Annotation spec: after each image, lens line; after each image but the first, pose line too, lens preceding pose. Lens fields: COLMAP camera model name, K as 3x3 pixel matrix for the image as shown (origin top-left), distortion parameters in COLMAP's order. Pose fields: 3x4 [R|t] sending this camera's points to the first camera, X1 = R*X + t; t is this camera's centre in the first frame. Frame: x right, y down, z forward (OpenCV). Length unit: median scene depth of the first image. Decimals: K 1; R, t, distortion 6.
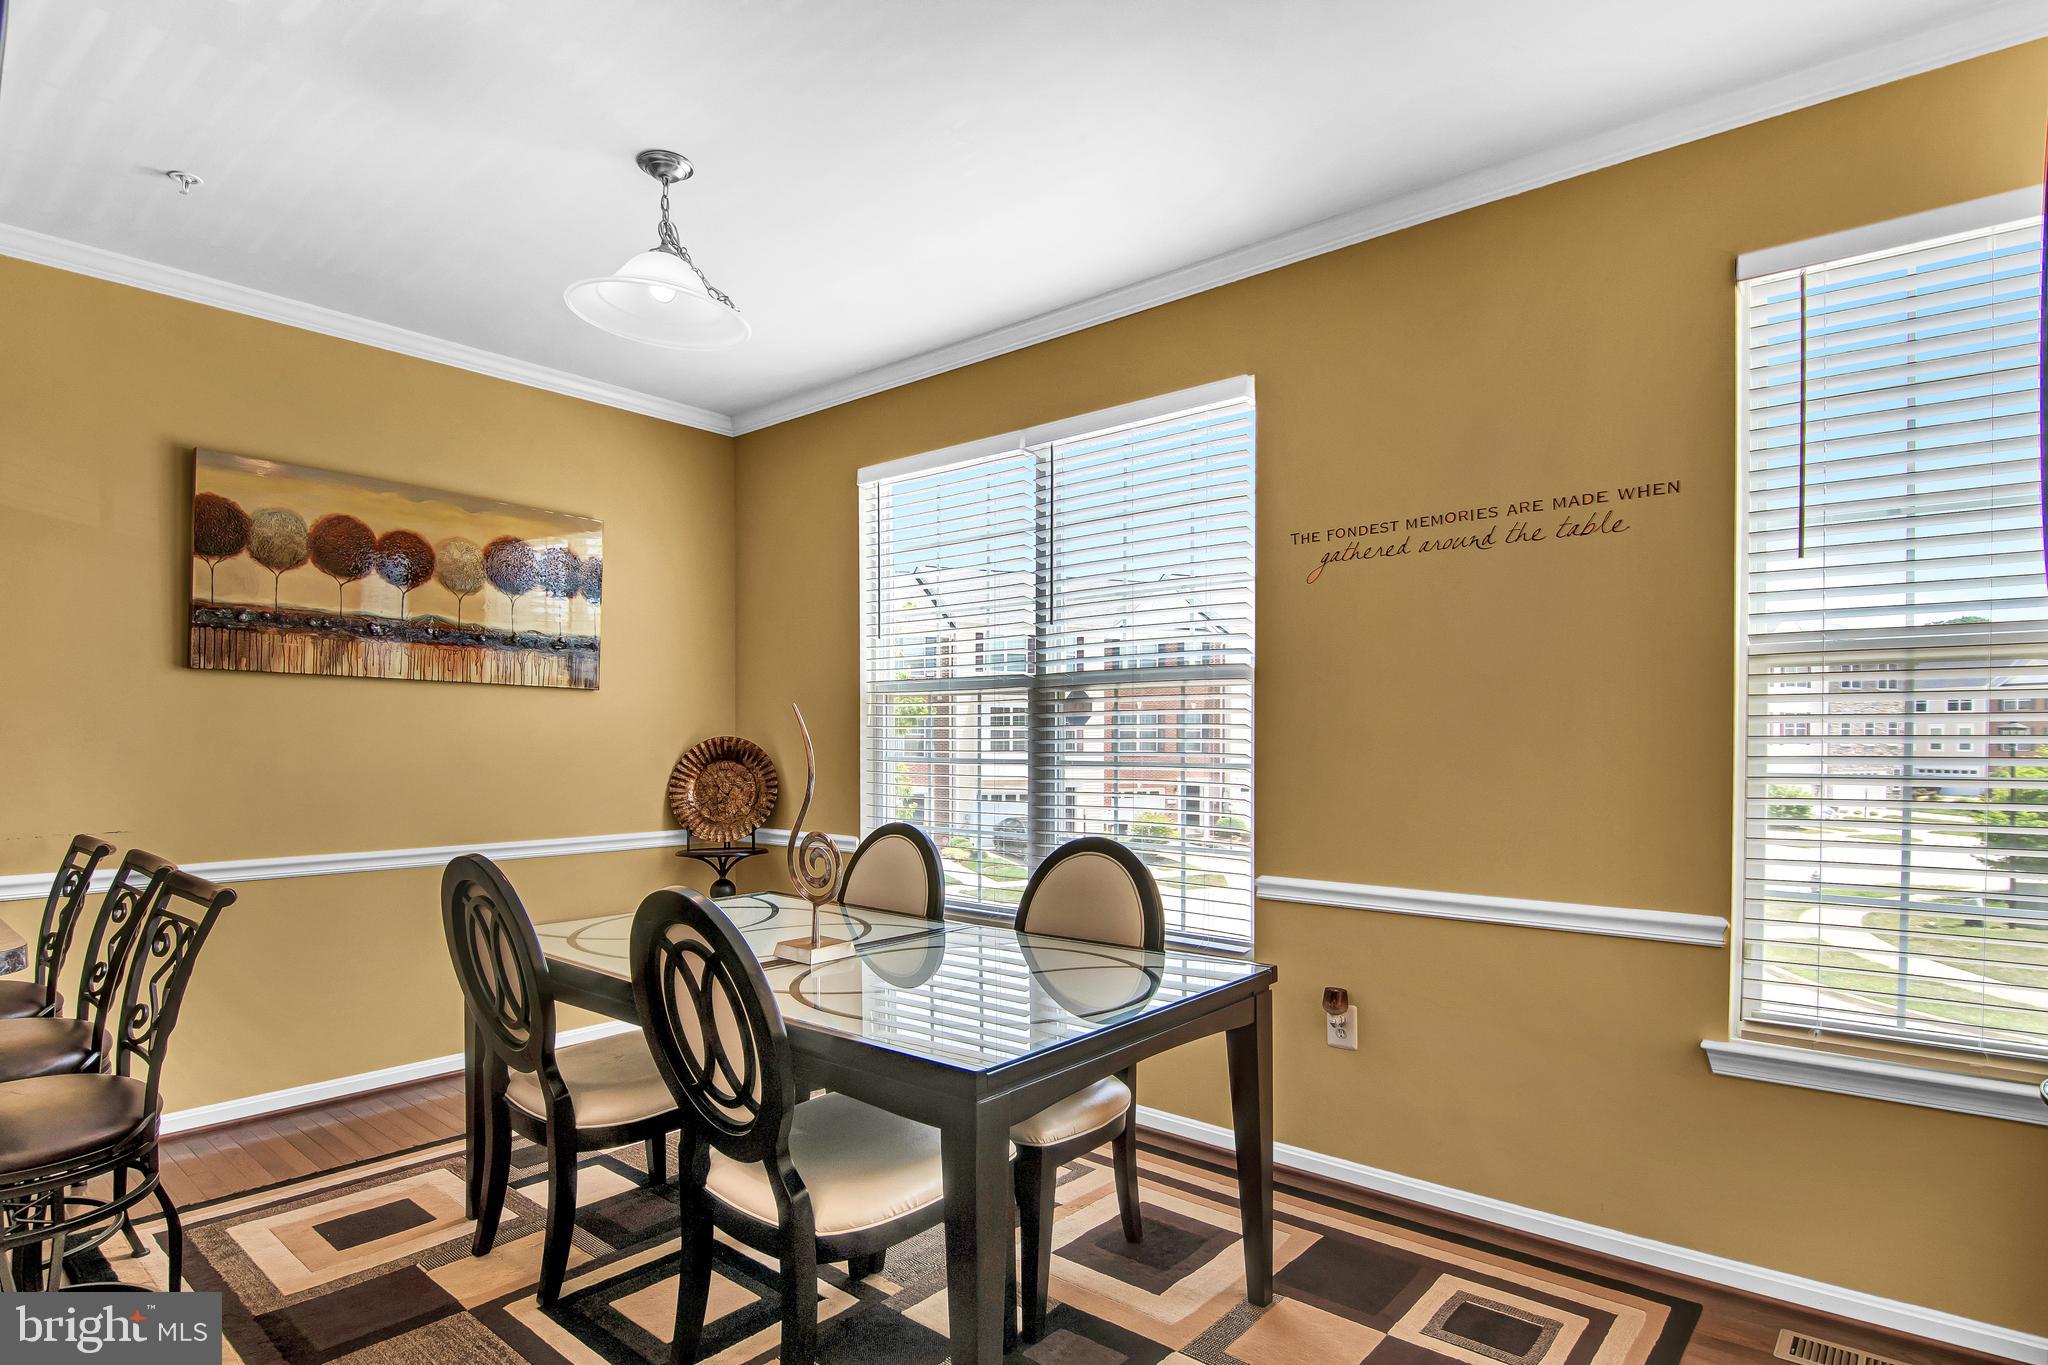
lens RADIAL K [[1095.9, 0, 1020.3], [0, 1095.9, 755.6], [0, 0, 1]] dist [0.001739, -0.016919]
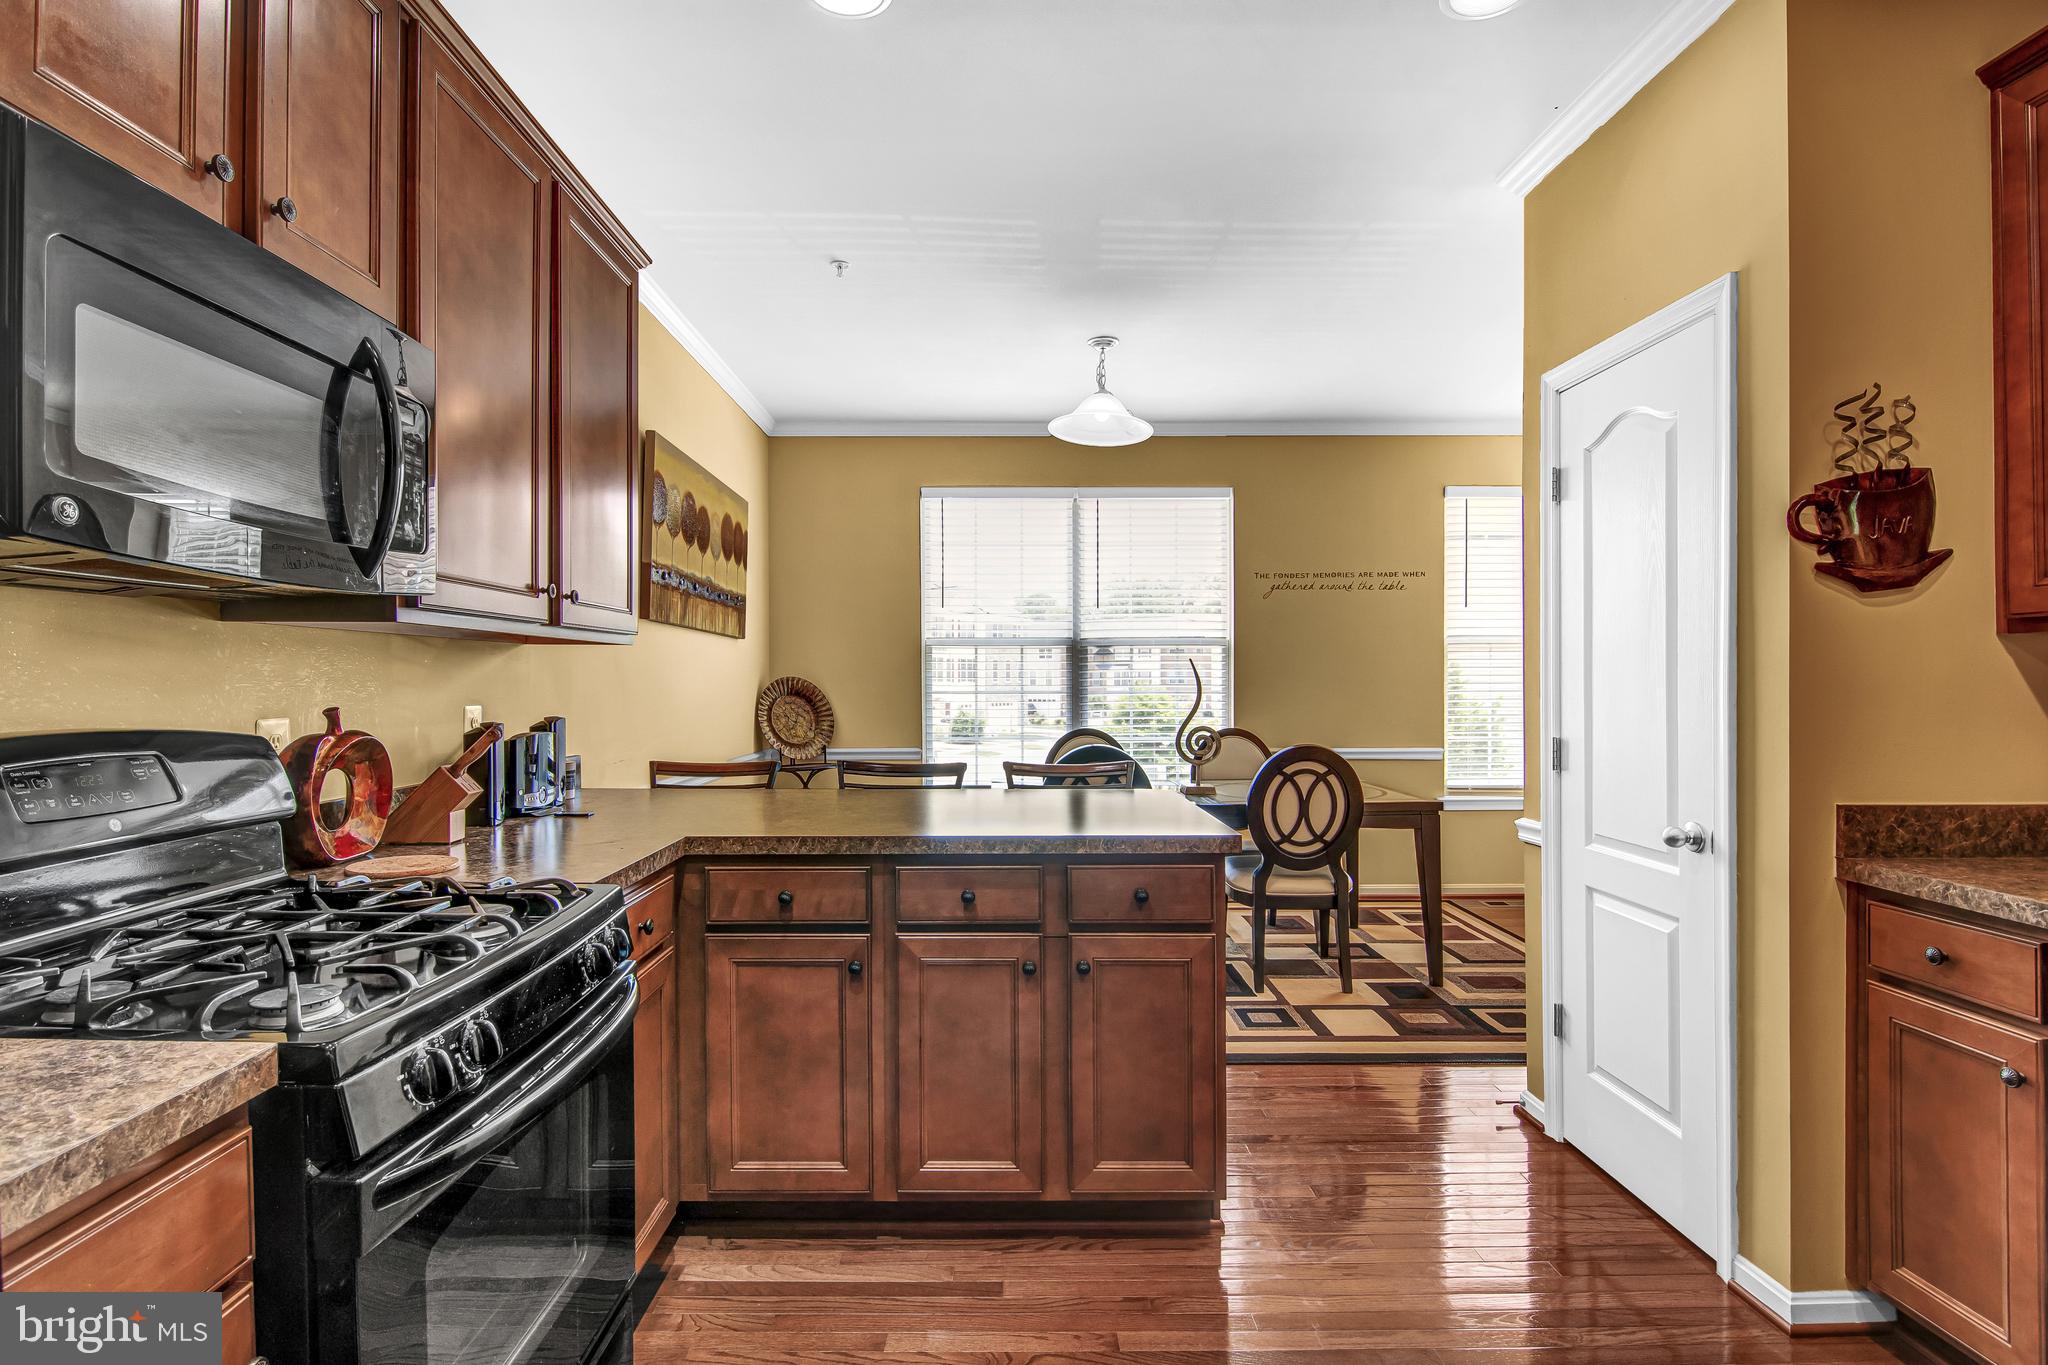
lens RADIAL K [[1035.9, 0, 1011.0], [0, 1035.9, 681.9], [0, 0, 1]] dist [0.000283, 0.000474]
pose [[0.754420, -0.003641, 0.656382, -1.106060], [0.011956, 0.999895, -0.008195, 0.002512], [-0.656284, 0.014030, 0.754384, -0.095490]]
